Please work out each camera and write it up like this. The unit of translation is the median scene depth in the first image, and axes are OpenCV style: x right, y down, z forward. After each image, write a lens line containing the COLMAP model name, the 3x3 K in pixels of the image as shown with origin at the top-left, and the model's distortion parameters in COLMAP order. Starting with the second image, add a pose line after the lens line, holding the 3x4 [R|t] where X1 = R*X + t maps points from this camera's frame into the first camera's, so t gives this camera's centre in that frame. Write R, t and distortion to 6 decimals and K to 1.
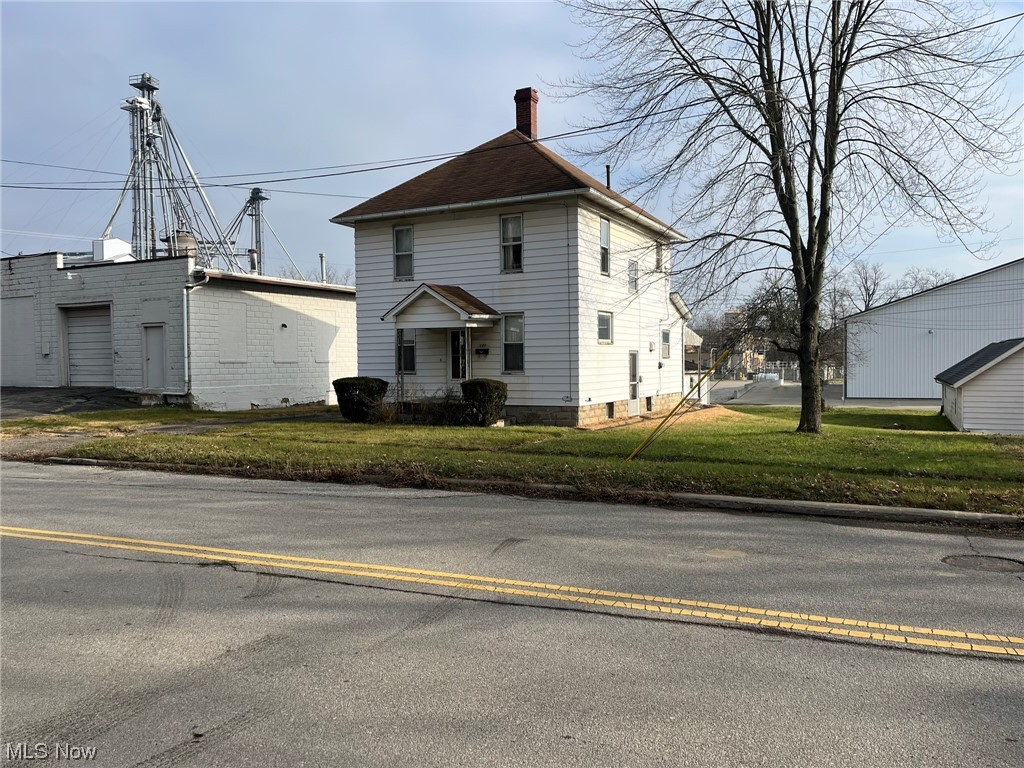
lens RADIAL K [[777.8, 0, 516.7], [0, 777.8, 377.6], [0, 0, 1]] dist [0.075720, -0.106210]
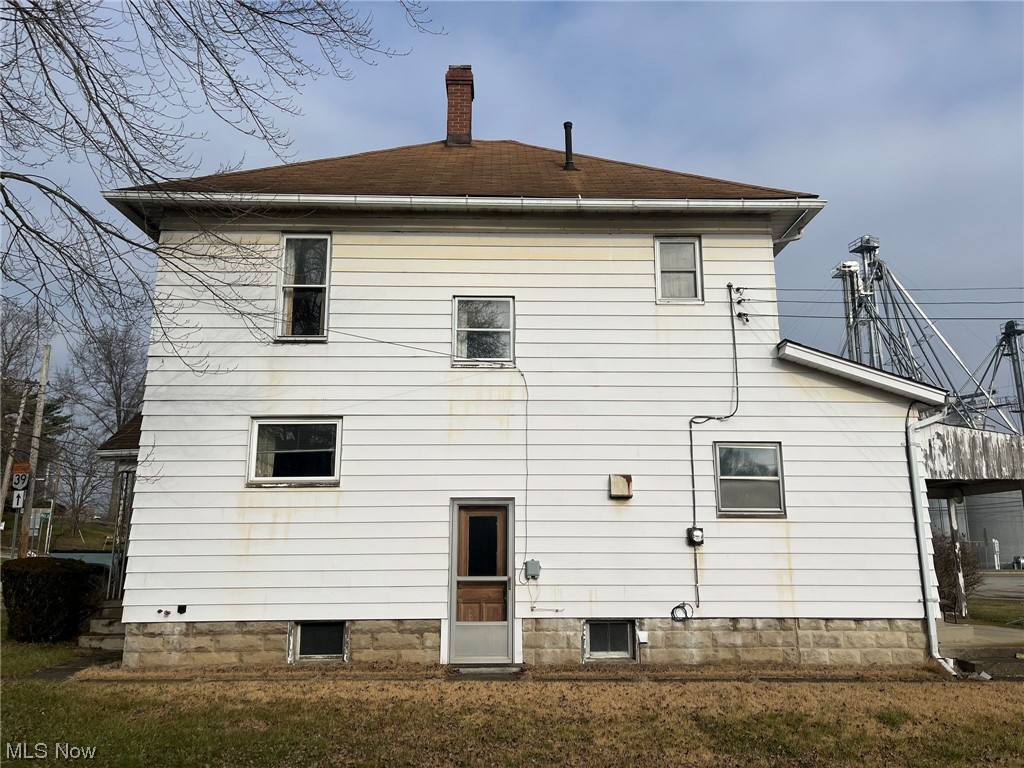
lens RADIAL K [[777.8, 0, 516.7], [0, 777.8, 377.6], [0, 0, 1]] dist [0.075720, -0.106210]
pose [[0.481743, -0.177518, -0.858144, 0.132579], [-0.017280, 0.977152, -0.211838, -0.002550], [0.876142, 0.116880, 0.467669, 0.203129]]
